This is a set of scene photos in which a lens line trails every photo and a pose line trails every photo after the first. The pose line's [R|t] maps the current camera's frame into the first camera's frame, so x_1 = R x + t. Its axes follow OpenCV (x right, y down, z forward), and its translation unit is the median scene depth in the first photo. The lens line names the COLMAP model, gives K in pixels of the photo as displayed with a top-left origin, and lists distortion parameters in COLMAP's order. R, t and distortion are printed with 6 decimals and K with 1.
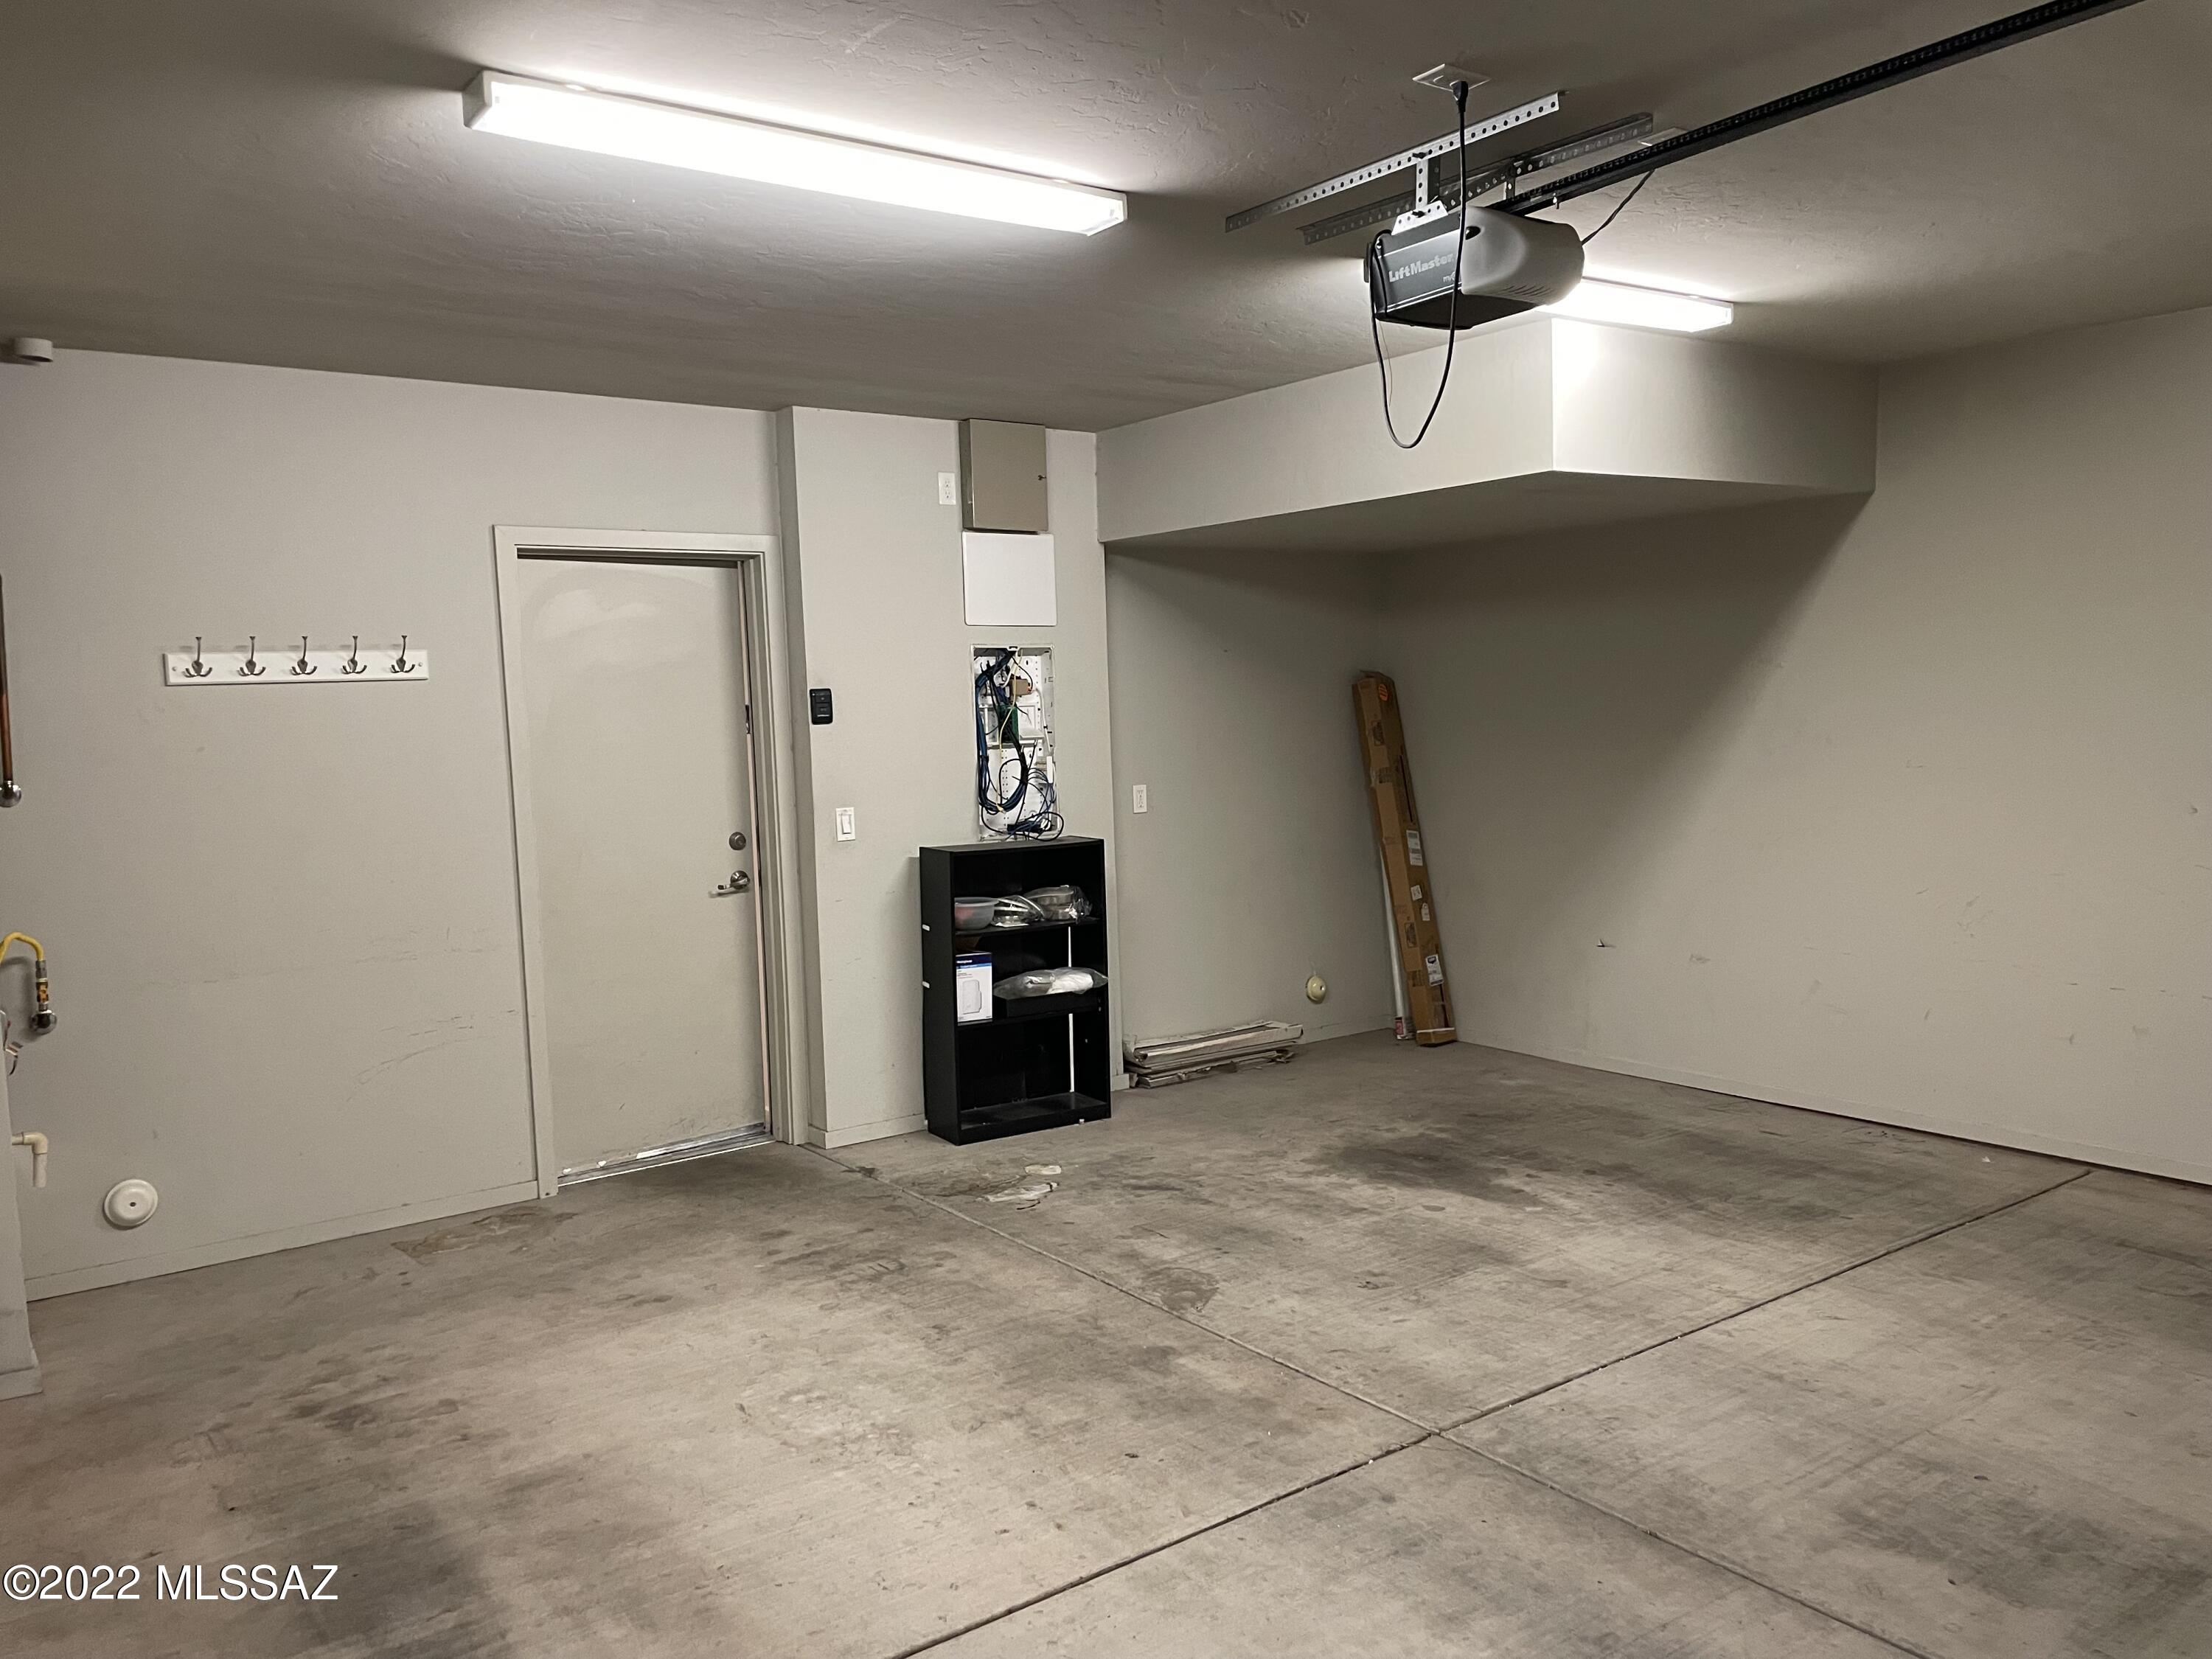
lens RADIAL K [[1673.5, 0, 1115.4], [0, 1673.5, 821.1], [0, 0, 1]] dist [0.087723, -0.128880]
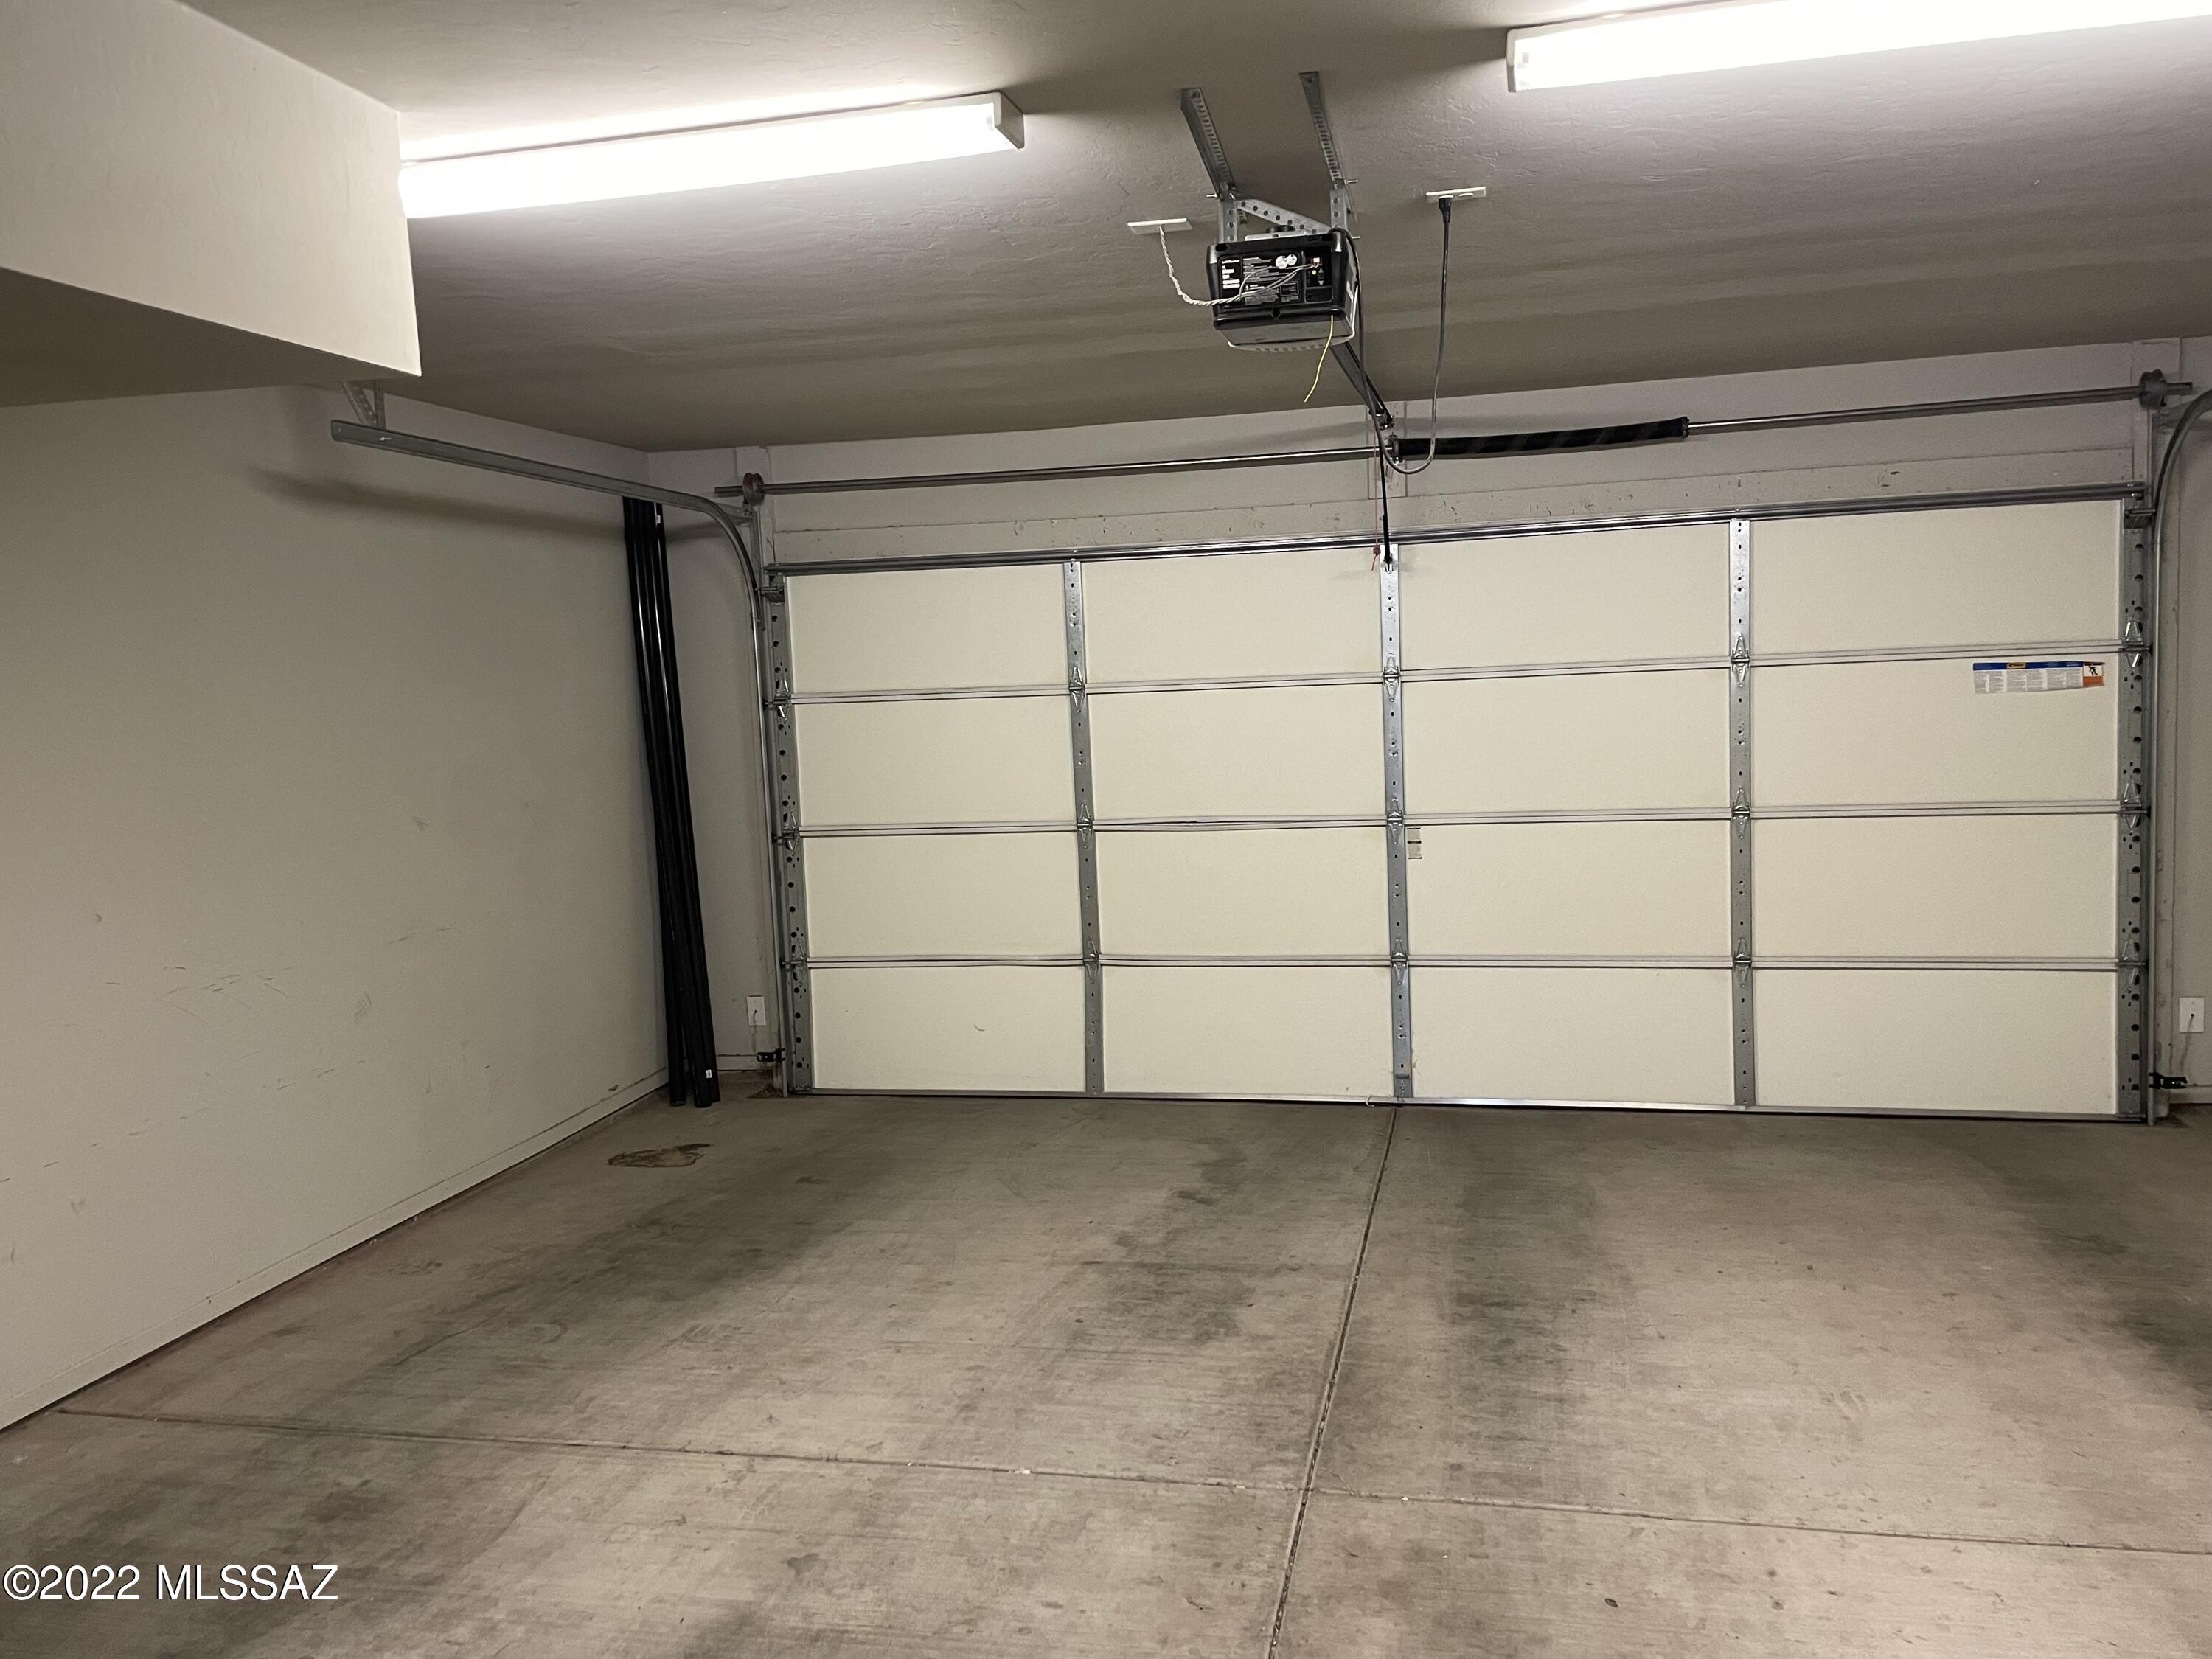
lens RADIAL K [[1673.5, 0, 1115.4], [0, 1673.5, 821.1], [0, 0, 1]] dist [0.087723, -0.128880]
pose [[-0.650837, -0.009000, 0.759164, -0.422247], [0.117177, 0.986758, 0.112155, -0.116133], [-0.750120, 0.161951, -0.641164, 1.511684]]
